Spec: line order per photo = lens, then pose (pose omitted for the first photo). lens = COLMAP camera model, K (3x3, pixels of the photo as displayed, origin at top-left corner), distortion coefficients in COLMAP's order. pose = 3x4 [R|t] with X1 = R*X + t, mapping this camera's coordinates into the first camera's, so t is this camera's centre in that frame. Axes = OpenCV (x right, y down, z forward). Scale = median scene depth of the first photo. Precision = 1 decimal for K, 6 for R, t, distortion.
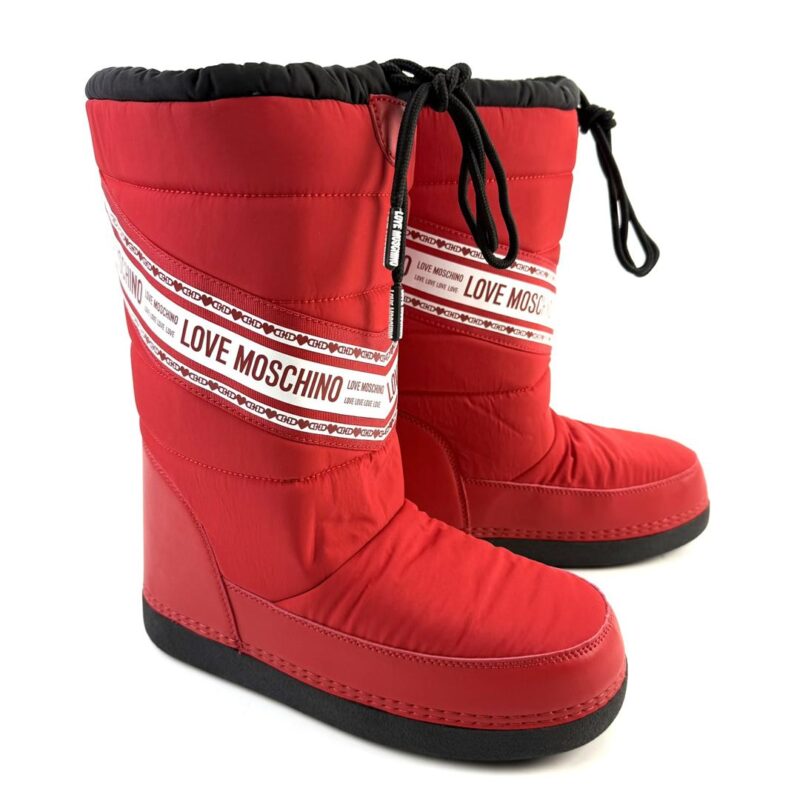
lens RADIAL K [[737.2, 0, 409.6], [0, 737.2, 401.2], [0, 0, 1]] dist [0.180542, -0.335152]
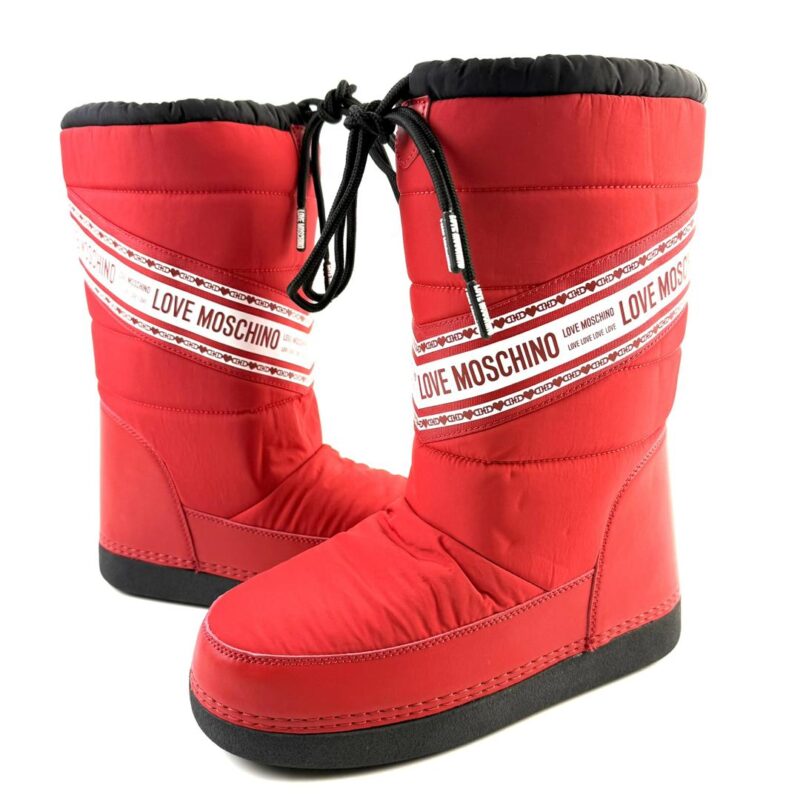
lens RADIAL K [[737.2, 0, 409.6], [0, 737.2, 401.2], [0, 0, 1]] dist [0.180542, -0.335152]
pose [[0.980837, -0.054312, 0.187107, -0.121996], [0.070999, 0.993962, -0.083662, 0.228579], [-0.181433, 0.095343, 0.978770, -0.349566]]
